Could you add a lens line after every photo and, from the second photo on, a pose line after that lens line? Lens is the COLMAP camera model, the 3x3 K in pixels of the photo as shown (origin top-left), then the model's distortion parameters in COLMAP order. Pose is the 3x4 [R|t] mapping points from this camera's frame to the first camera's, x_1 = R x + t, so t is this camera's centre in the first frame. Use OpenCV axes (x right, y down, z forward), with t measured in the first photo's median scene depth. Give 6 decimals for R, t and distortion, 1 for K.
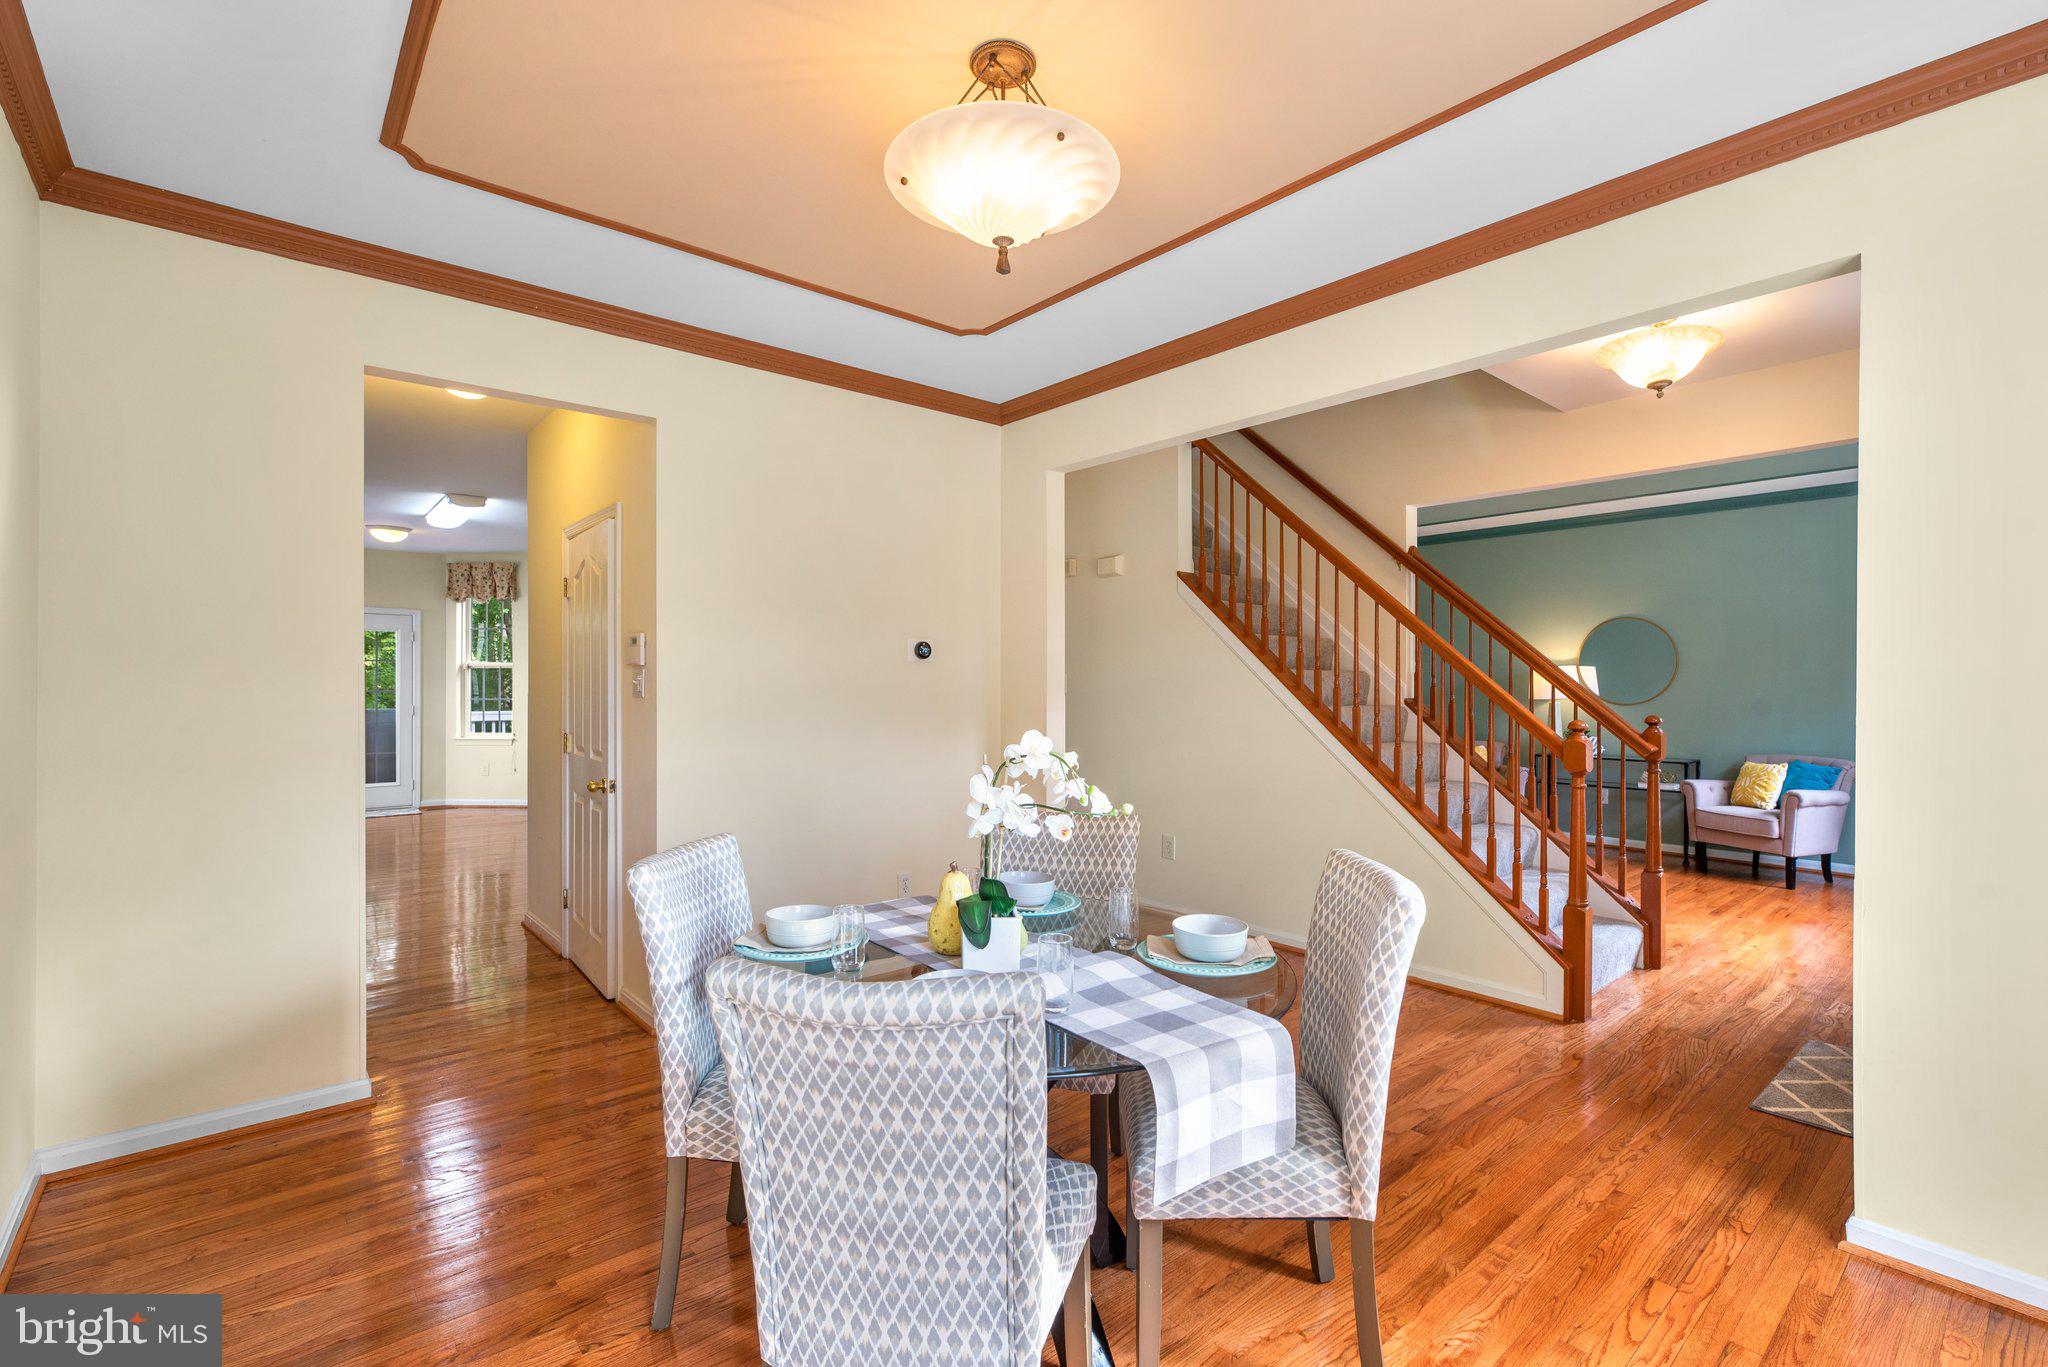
lens RADIAL K [[919.4, 0, 1022.0], [0, 919.4, 682.7], [0, 0, 1]] dist [0.003180, 0.000268]
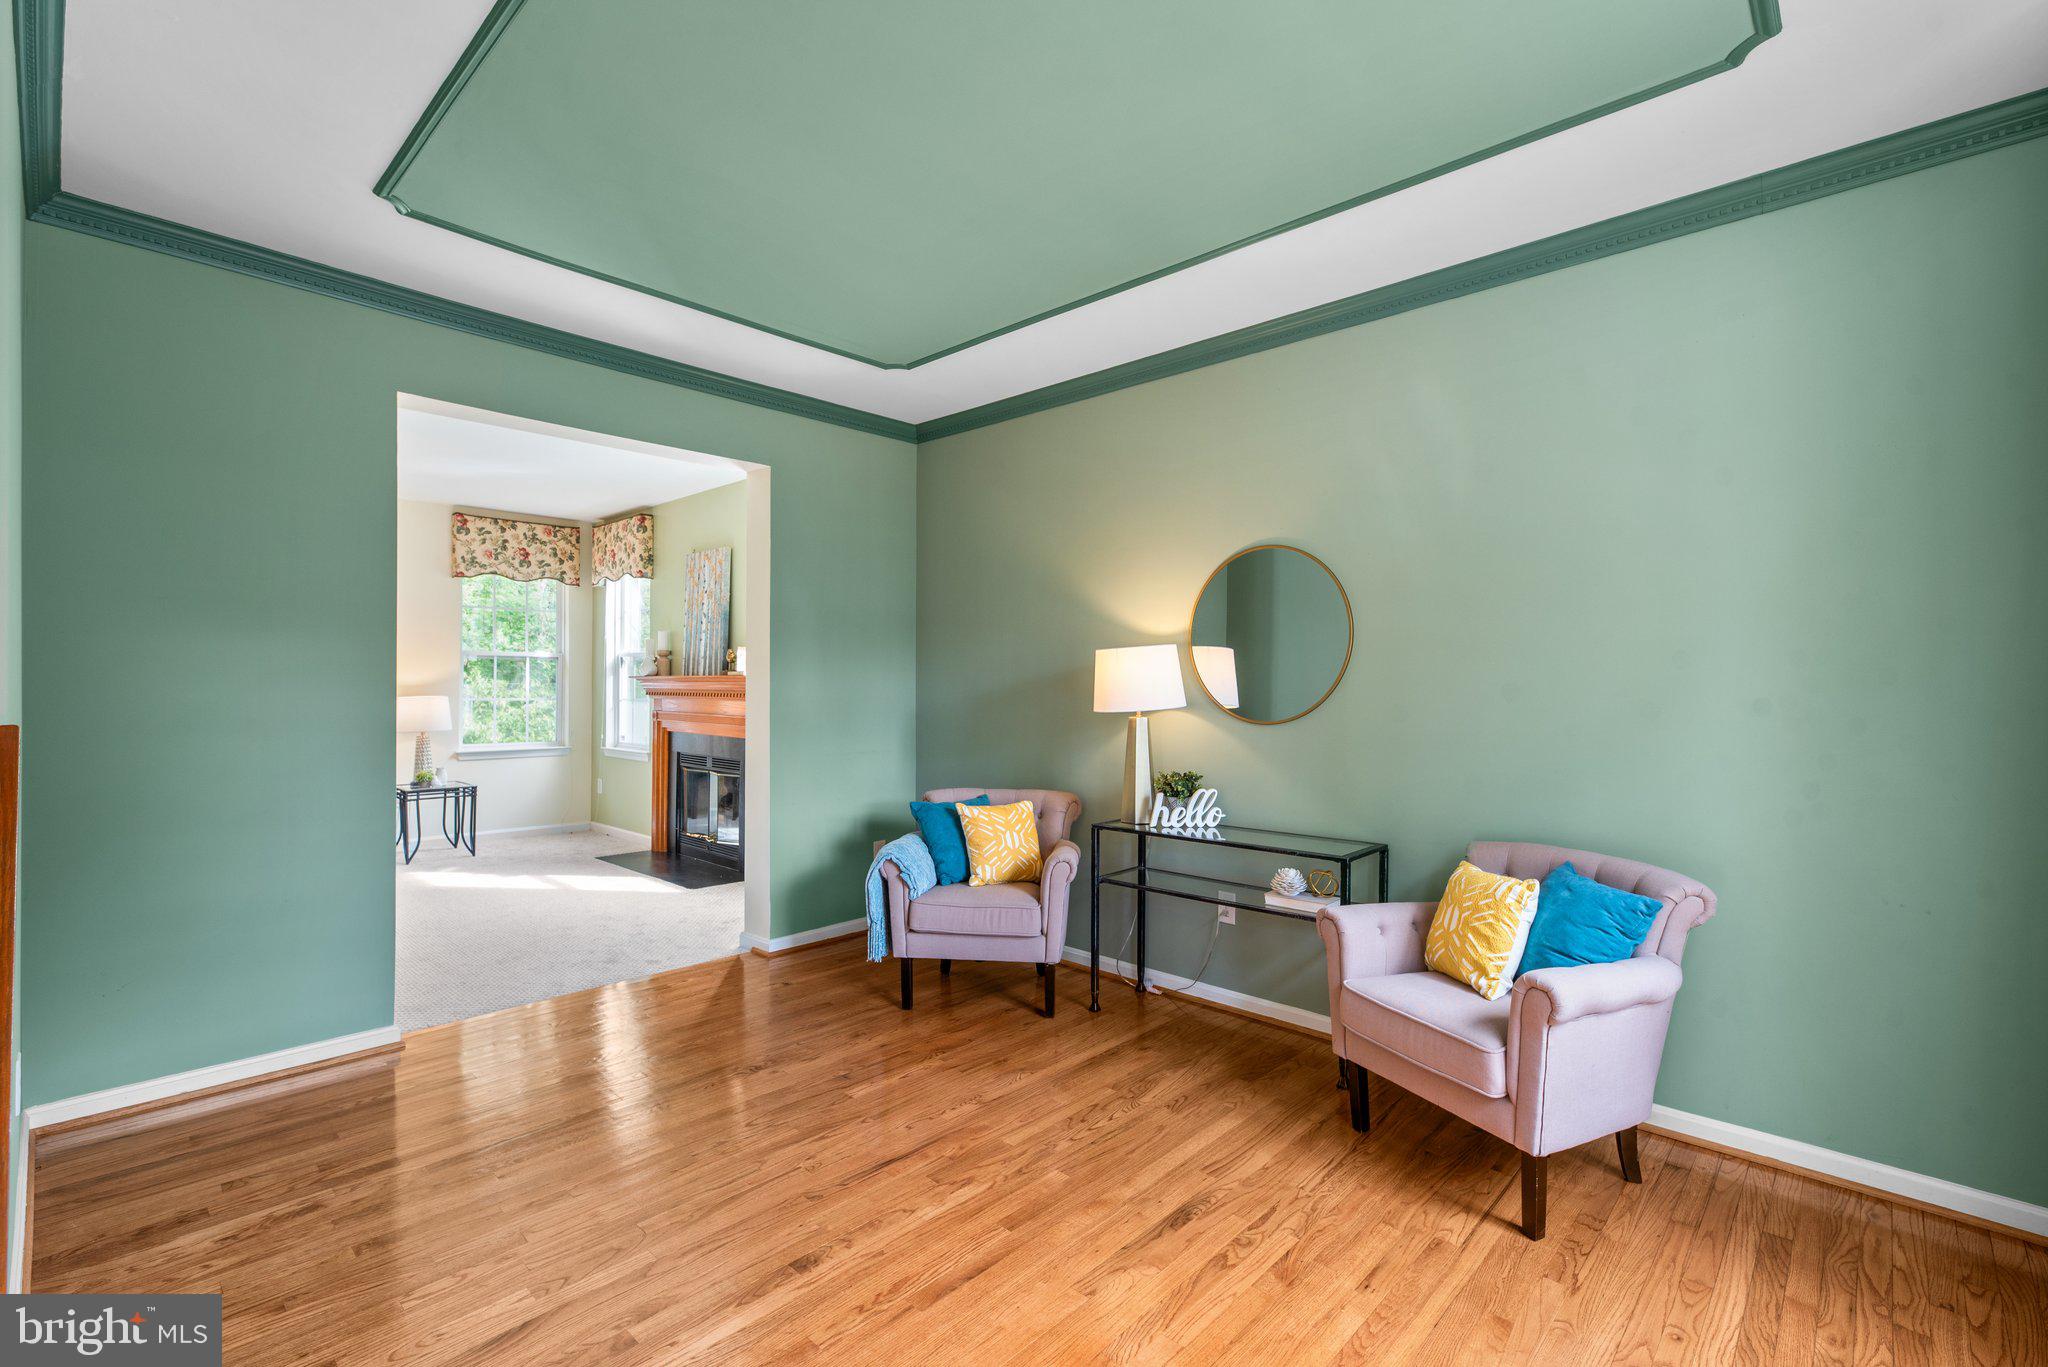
lens RADIAL K [[919.4, 0, 1011.2], [0, 919.4, 687.4], [0, 0, 1]] dist [0.003180, 0.000268]
pose [[0.995314, -0.000387, 0.096694, 0.547397], [-0.000508, 0.999957, 0.009234, 0.000042], [-0.096694, -0.009240, 0.995271, 0.606696]]
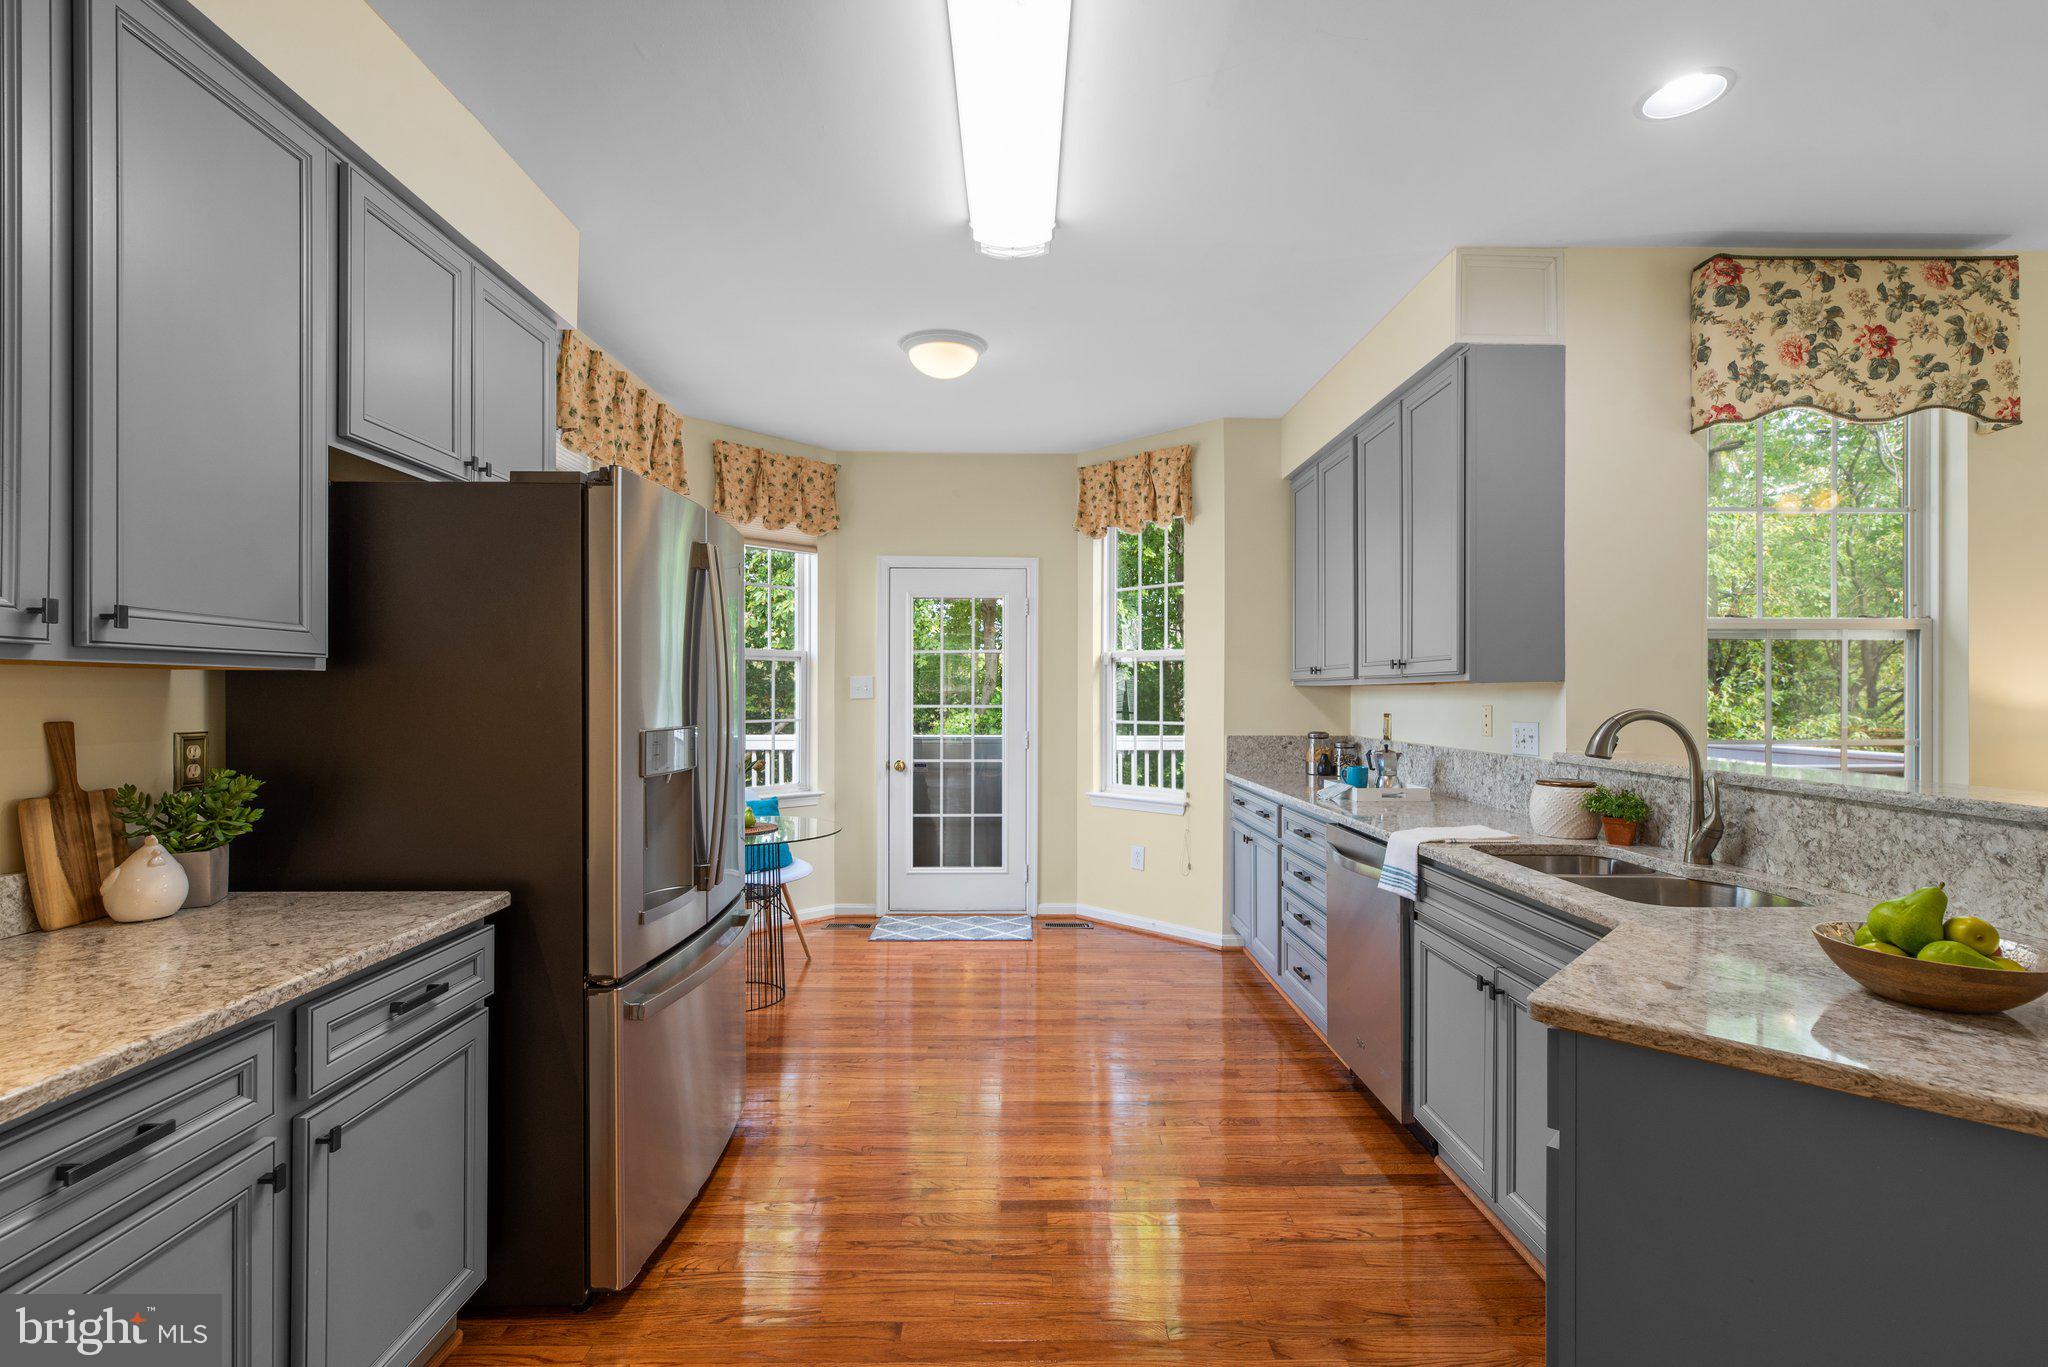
lens RADIAL K [[919.4, 0, 1026.5], [0, 919.4, 692.4], [0, 0, 1]] dist [0.003180, 0.000268]
pose [[0.767387, -0.000352, -0.641184, -0.453164], [-0.002286, 0.999992, -0.003286, 0.005175], [0.641180, 0.003987, 0.767380, 0.849800]]
